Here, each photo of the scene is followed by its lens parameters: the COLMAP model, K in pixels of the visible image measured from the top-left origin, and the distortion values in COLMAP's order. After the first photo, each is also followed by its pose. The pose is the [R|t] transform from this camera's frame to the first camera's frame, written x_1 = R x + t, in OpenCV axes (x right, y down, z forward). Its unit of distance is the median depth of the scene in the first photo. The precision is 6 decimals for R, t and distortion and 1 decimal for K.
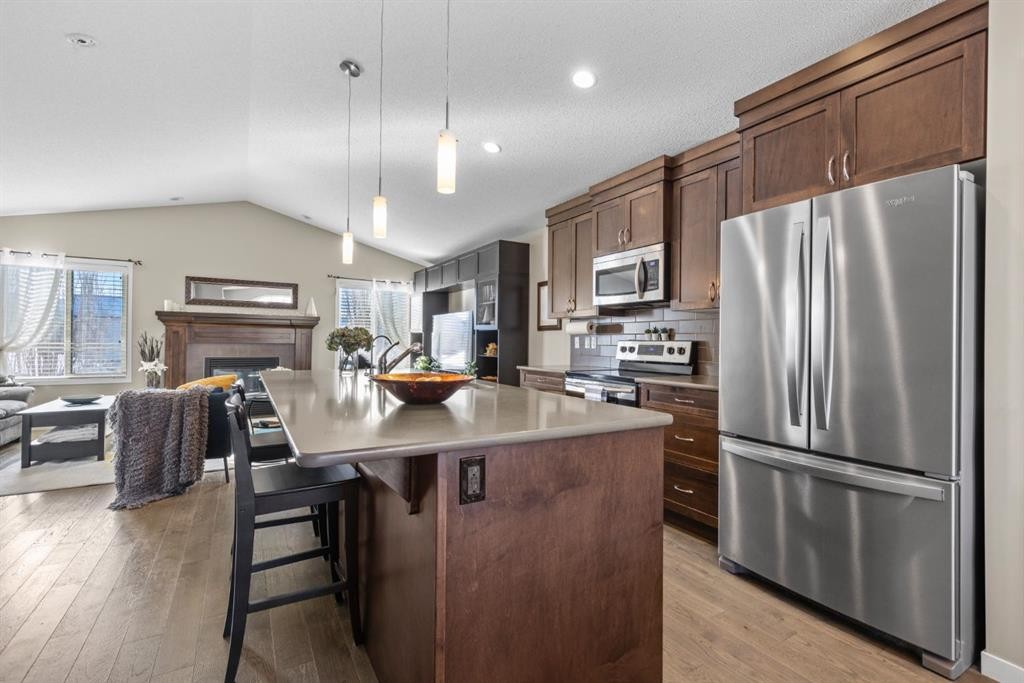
lens RADIAL K [[455.5, 0, 515.0], [0, 455.5, 338.2], [0, 0, 1]] dist [0.007496, 0.000149]
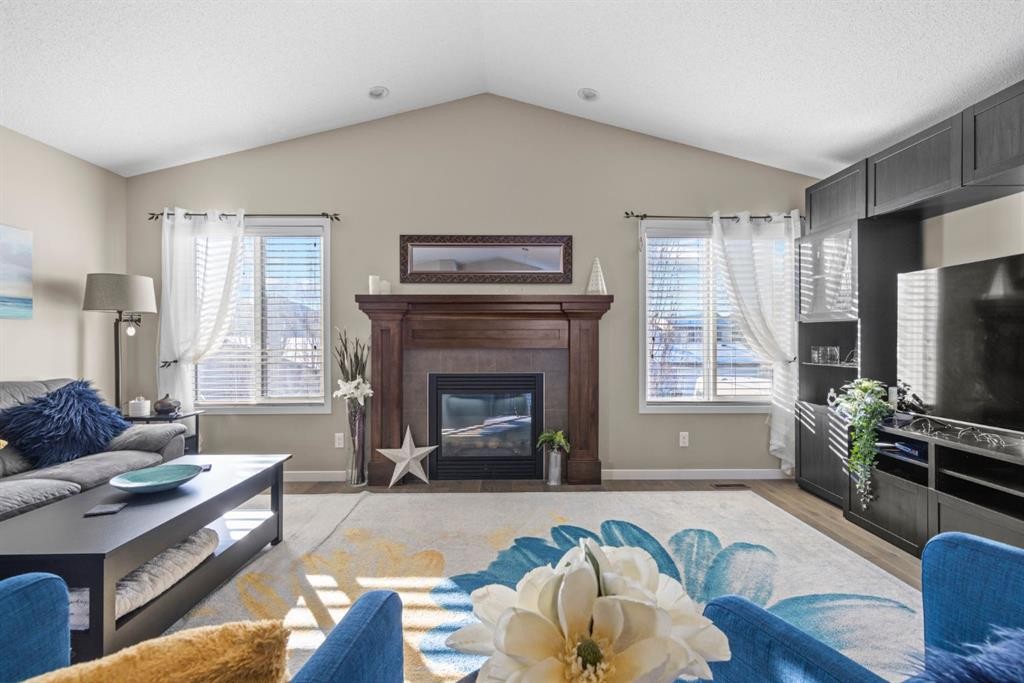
lens RADIAL K [[451.6, 0, 513.8], [0, 451.6, 341.0], [0, 0, 1]] dist [0.003893, 0.000275]
pose [[0.865536, -0.013218, -0.500672, -0.314868], [0.014957, 0.999888, -0.000540, 0.003020], [0.500623, -0.007021, 0.865637, 0.589399]]
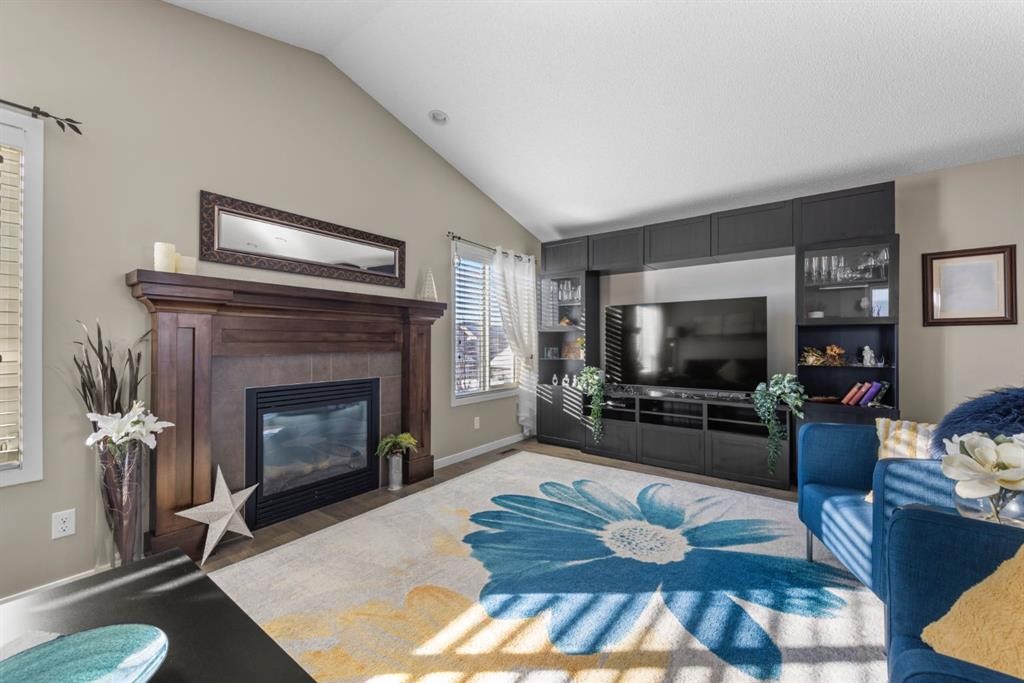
lens RADIAL K [[400.1, 0, 512.0], [0, 400.1, 341.5], [0, 0, 1]] dist [0.000521, -0.000068]
pose [[0.921639, -0.012792, 0.387838, -0.625485], [0.010701, 0.999914, 0.007552, -0.002661], [-0.387902, -0.002810, 0.921696, 0.588792]]
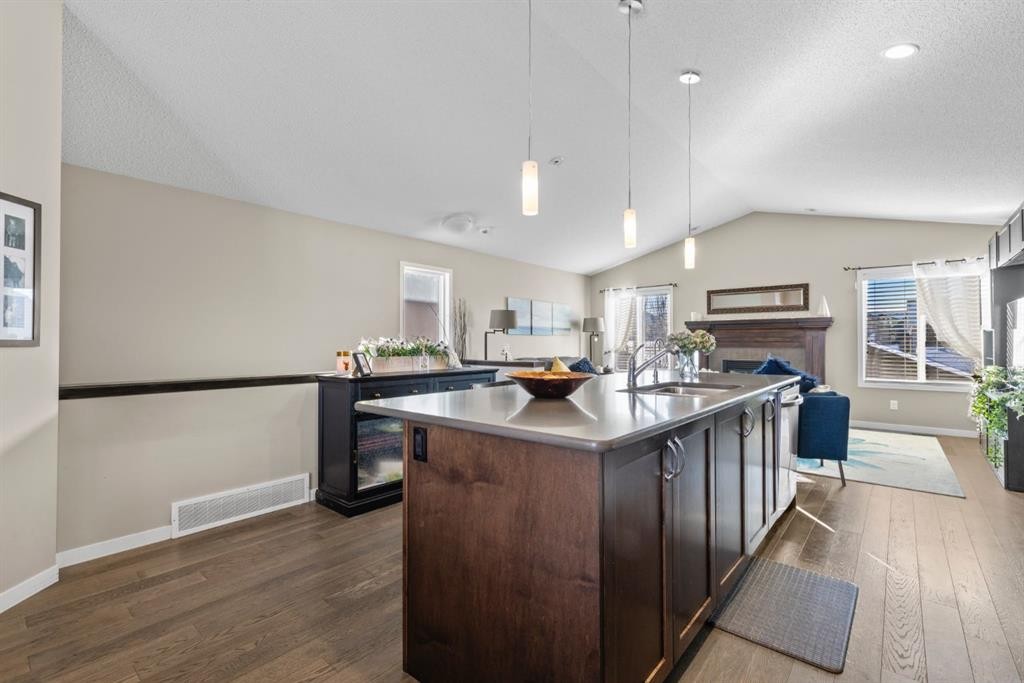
lens RADIAL K [[455.5, 0, 515.0], [0, 455.5, 338.2], [0, 0, 1]] dist [0.007496, 0.000149]
pose [[0.327620, -0.021920, -0.944555, 0.235483], [0.012170, 0.999746, -0.018980, 0.003799], [0.944731, -0.005277, 0.327803, 0.148556]]
